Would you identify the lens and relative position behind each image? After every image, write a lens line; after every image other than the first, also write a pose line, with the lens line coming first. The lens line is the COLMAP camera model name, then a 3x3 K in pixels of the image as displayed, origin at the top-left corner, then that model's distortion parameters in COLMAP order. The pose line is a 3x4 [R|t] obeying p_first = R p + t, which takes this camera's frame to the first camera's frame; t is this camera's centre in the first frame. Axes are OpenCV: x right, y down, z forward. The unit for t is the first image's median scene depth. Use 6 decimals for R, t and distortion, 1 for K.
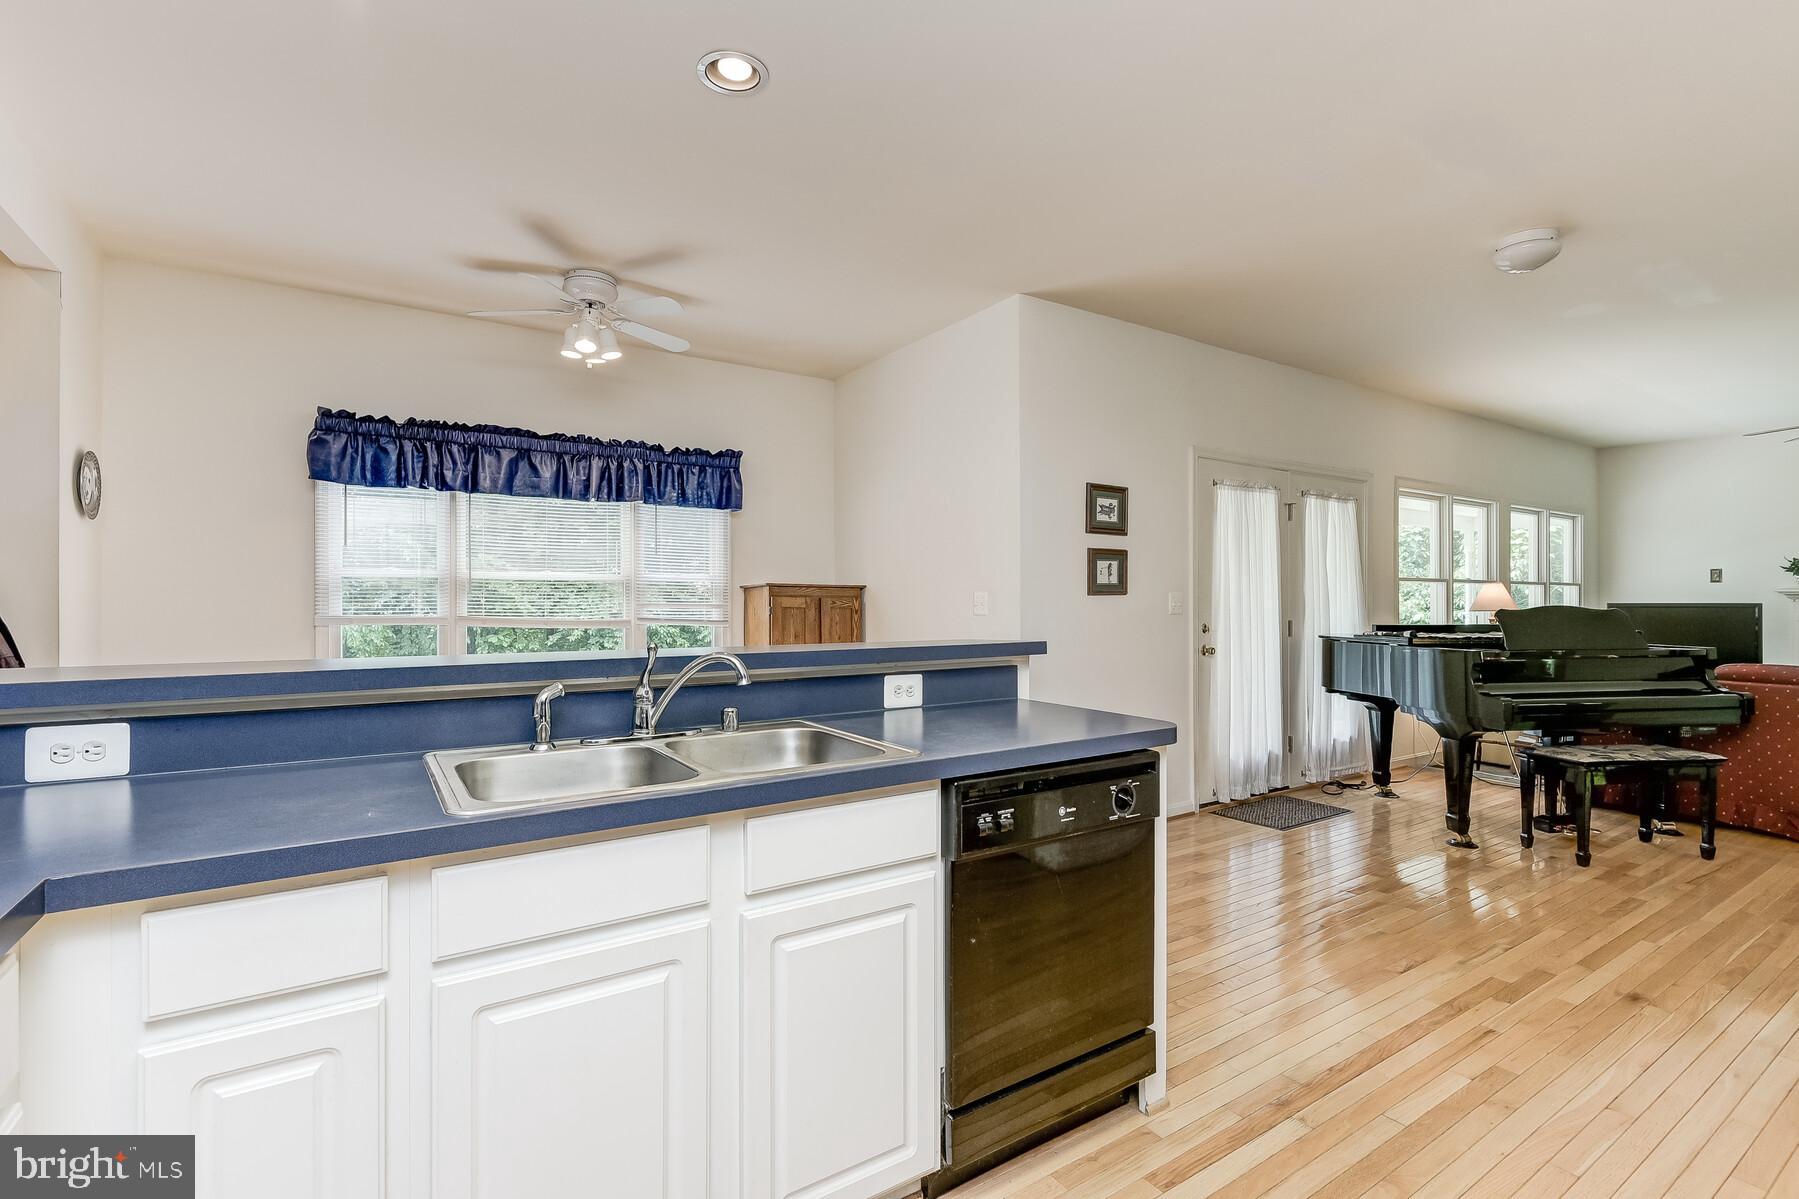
lens RADIAL K [[824.4, 0, 873.7], [0, 824.4, 603.9], [0, 0, 1]] dist [0.000118, -0.004600]
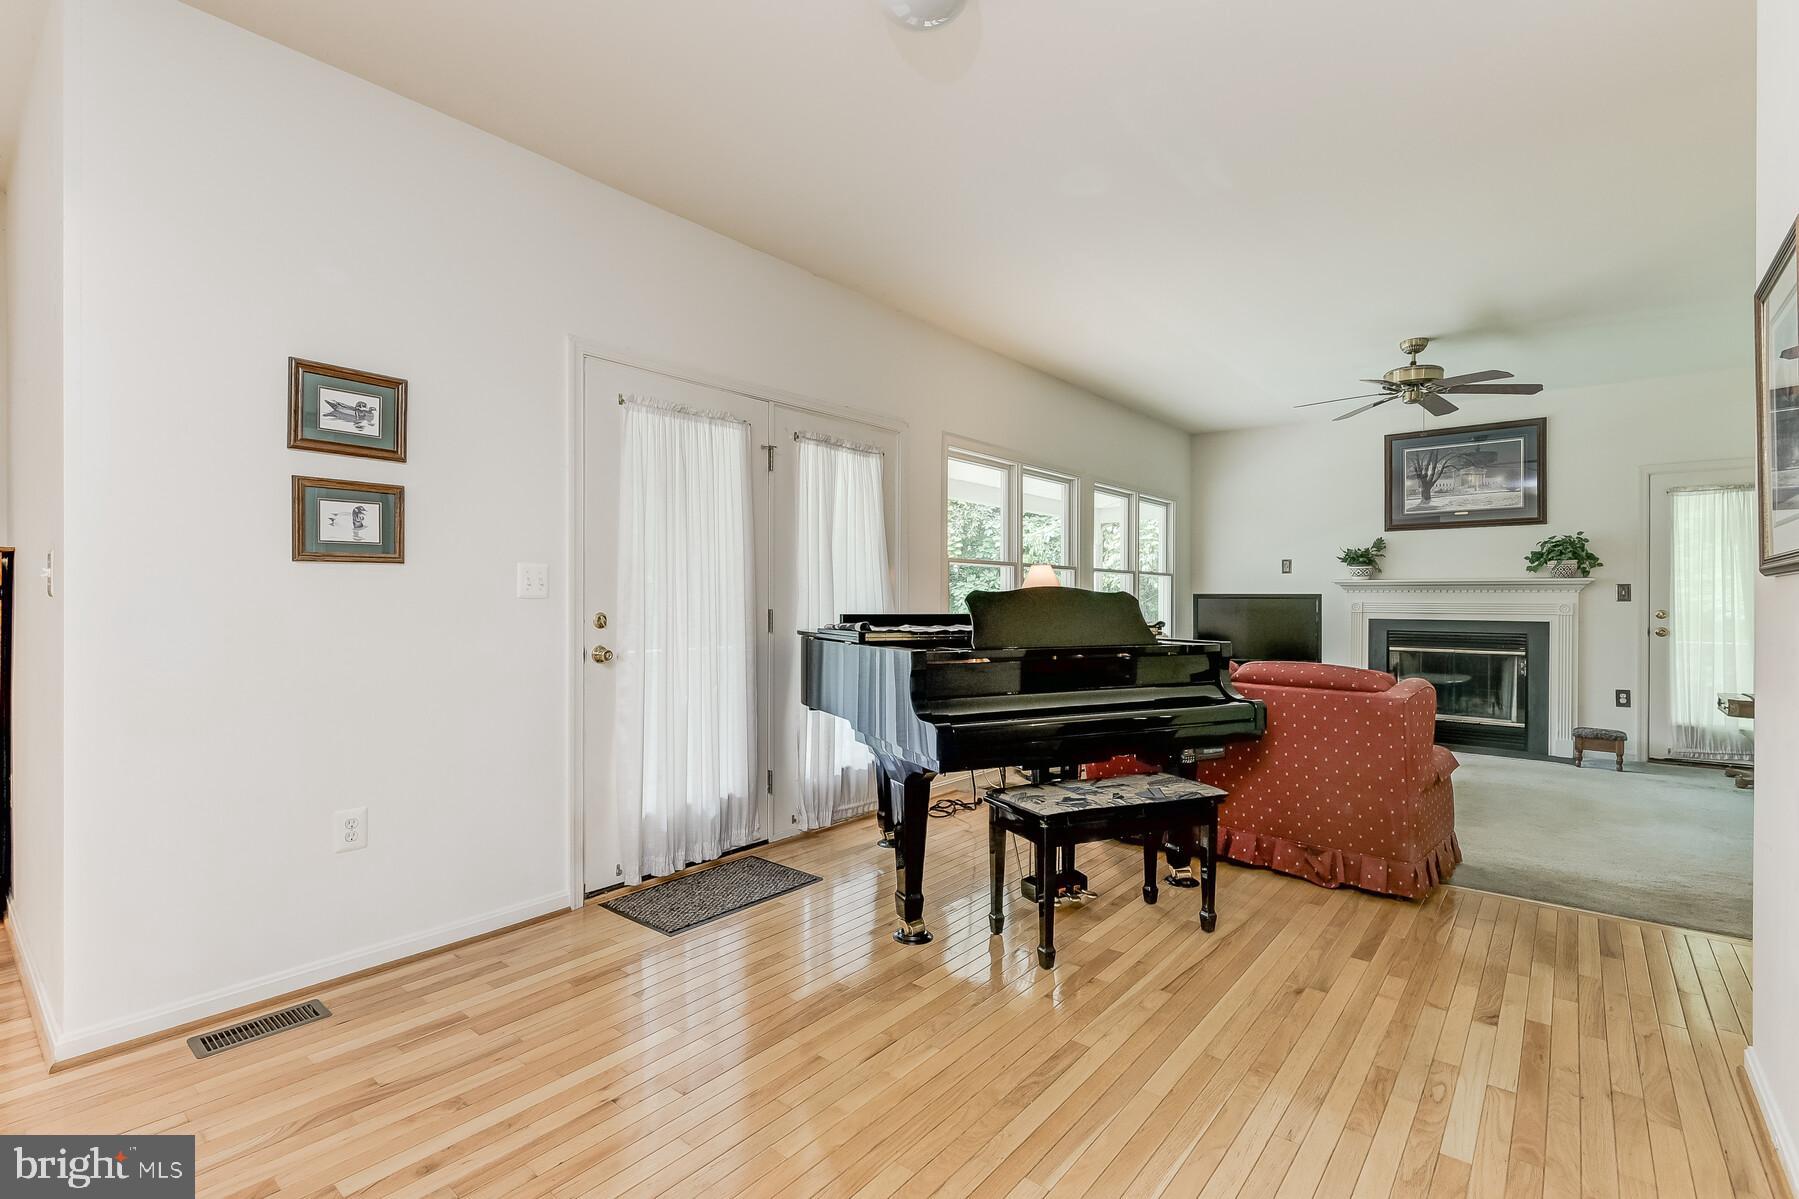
lens RADIAL K [[824.4, 0, 889.1], [0, 824.4, 595.4], [0, 0, 1]] dist [0.000118, -0.004600]
pose [[0.953350, 0.006005, 0.301808, 0.431575], [-0.004208, 0.999969, -0.006603, 0.013565], [-0.301838, 0.005025, 0.953346, 0.315282]]
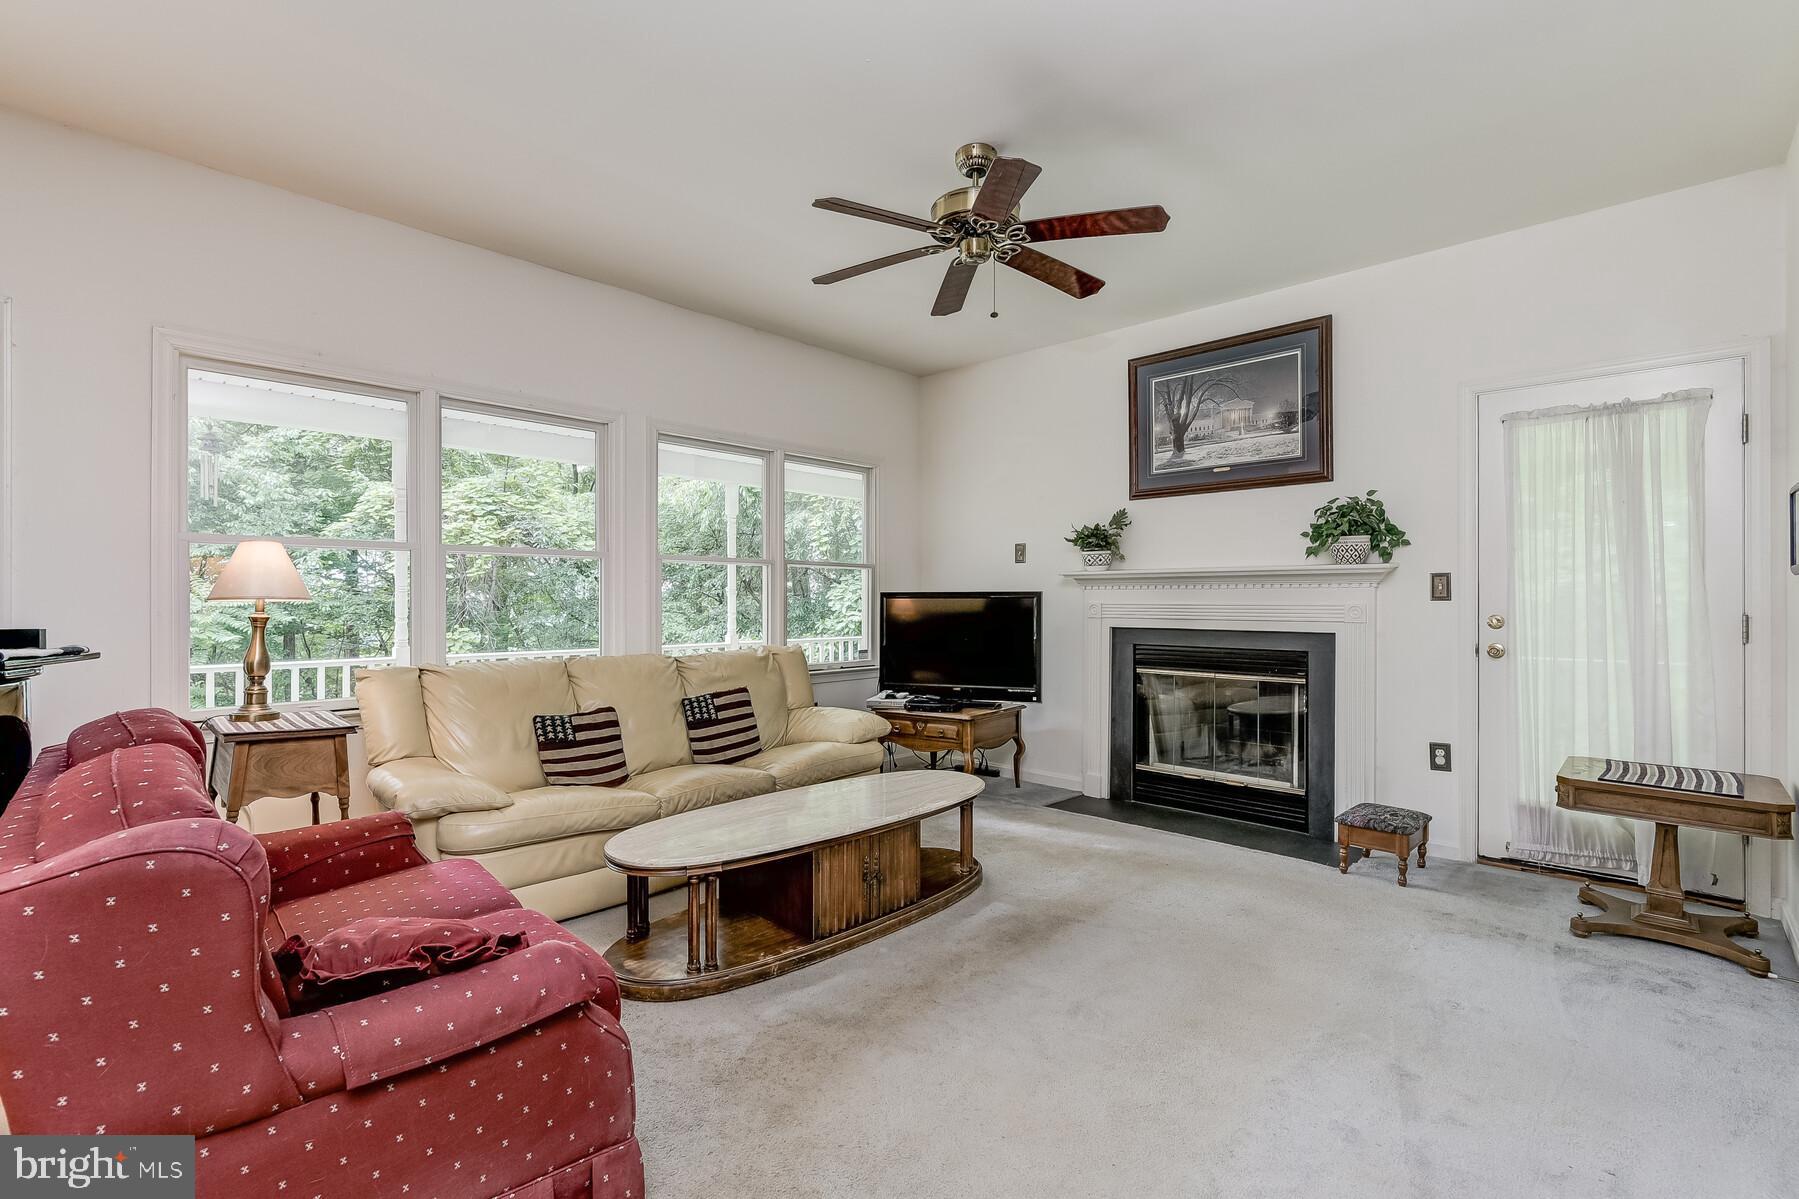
lens RADIAL K [[824.4, 0, 880.8], [0, 824.4, 594.2], [0, 0, 1]] dist [0.000118, -0.004600]
pose [[0.969822, 0.003923, 0.243784, 1.176477], [-0.001801, 0.999959, -0.008926, 0.011150], [-0.243809, 0.008218, 0.969788, 0.544130]]
